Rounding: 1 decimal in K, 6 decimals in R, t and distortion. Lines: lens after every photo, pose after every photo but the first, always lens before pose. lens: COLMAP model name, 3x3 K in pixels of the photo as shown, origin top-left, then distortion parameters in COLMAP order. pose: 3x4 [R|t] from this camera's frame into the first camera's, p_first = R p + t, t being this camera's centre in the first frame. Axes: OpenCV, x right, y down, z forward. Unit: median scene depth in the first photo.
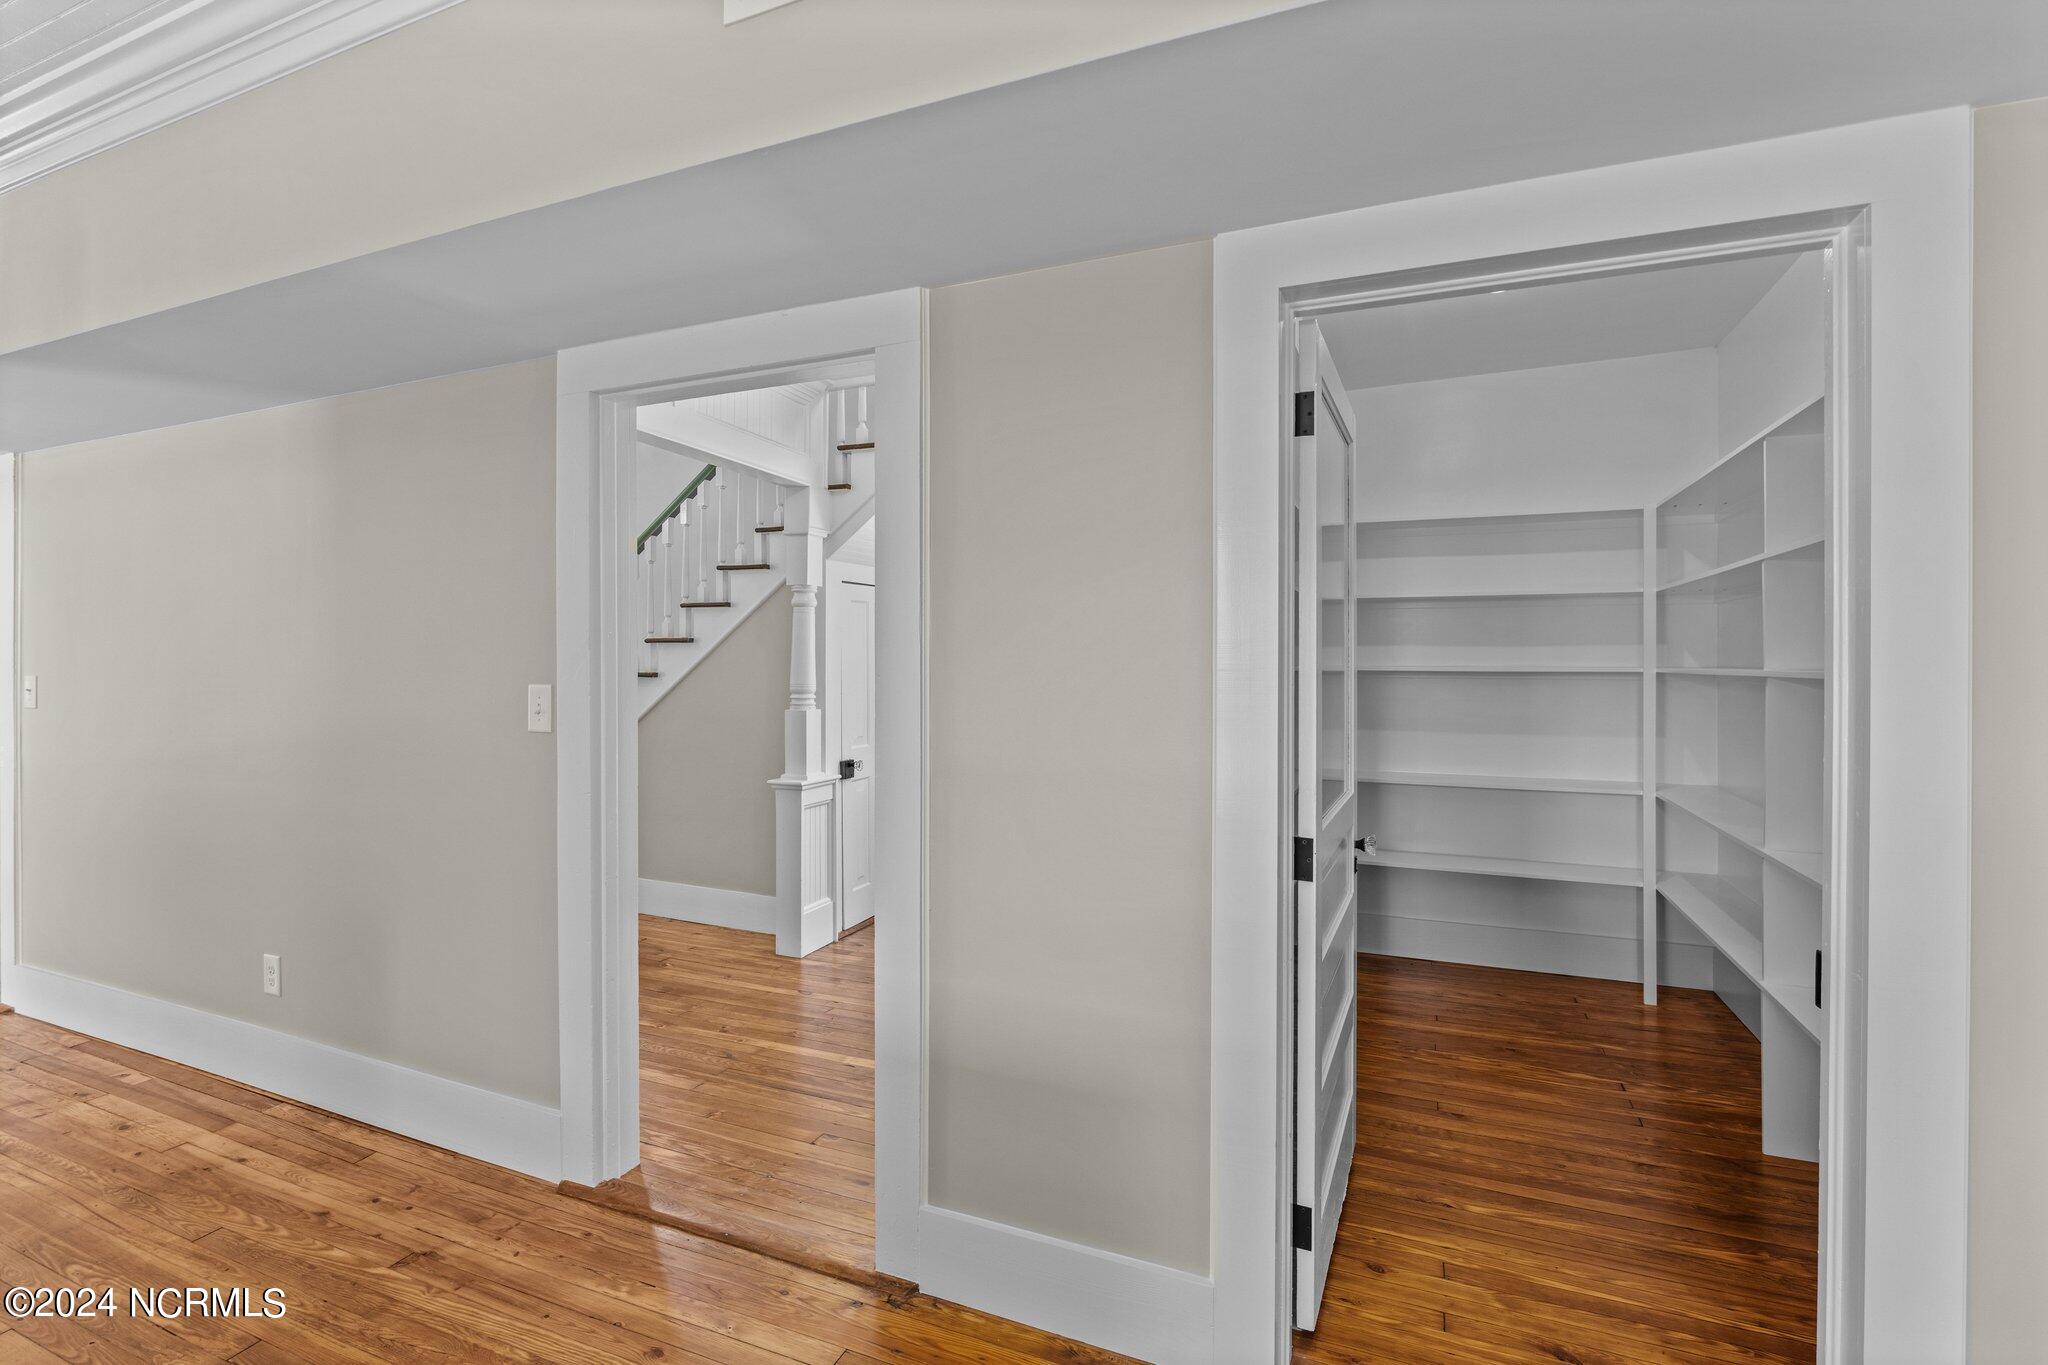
lens RADIAL K [[953.5, 0, 1023.5], [0, 953.5, 672.4], [0, 0, 1]] dist [-0.010347, 0.000721]
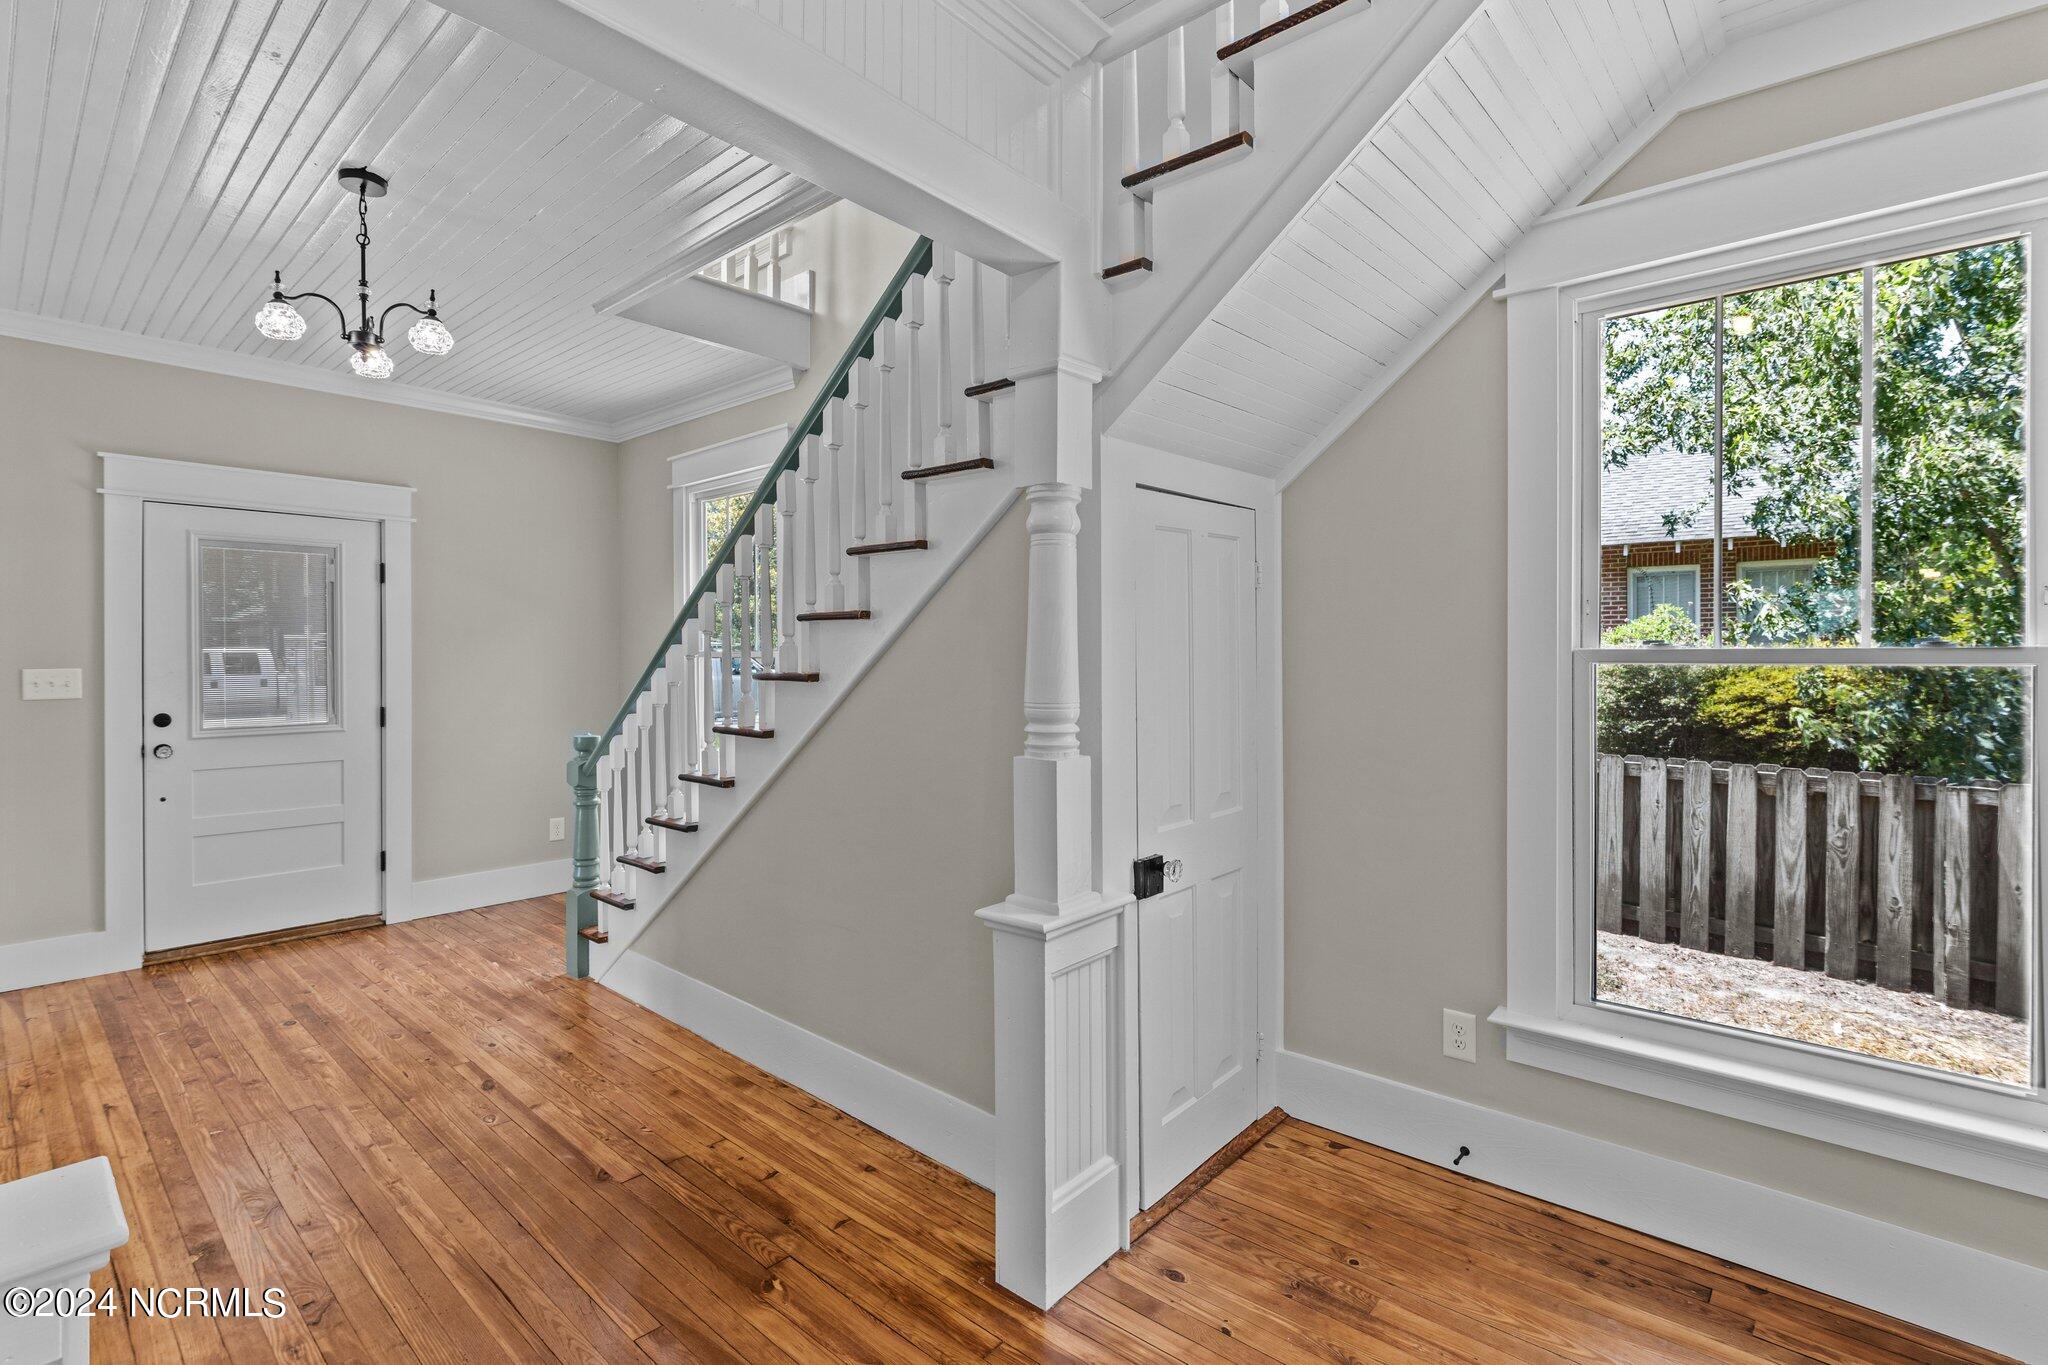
lens RADIAL K [[953.5, 0, 1028.1], [0, 953.5, 666.2], [0, 0, 1]] dist [-0.010347, 0.000721]
pose [[0.948444, -0.001936, -0.316938, -0.095421], [0.005619, 0.999927, 0.010707, -0.009603], [0.316894, -0.011936, 0.948386, 0.555197]]
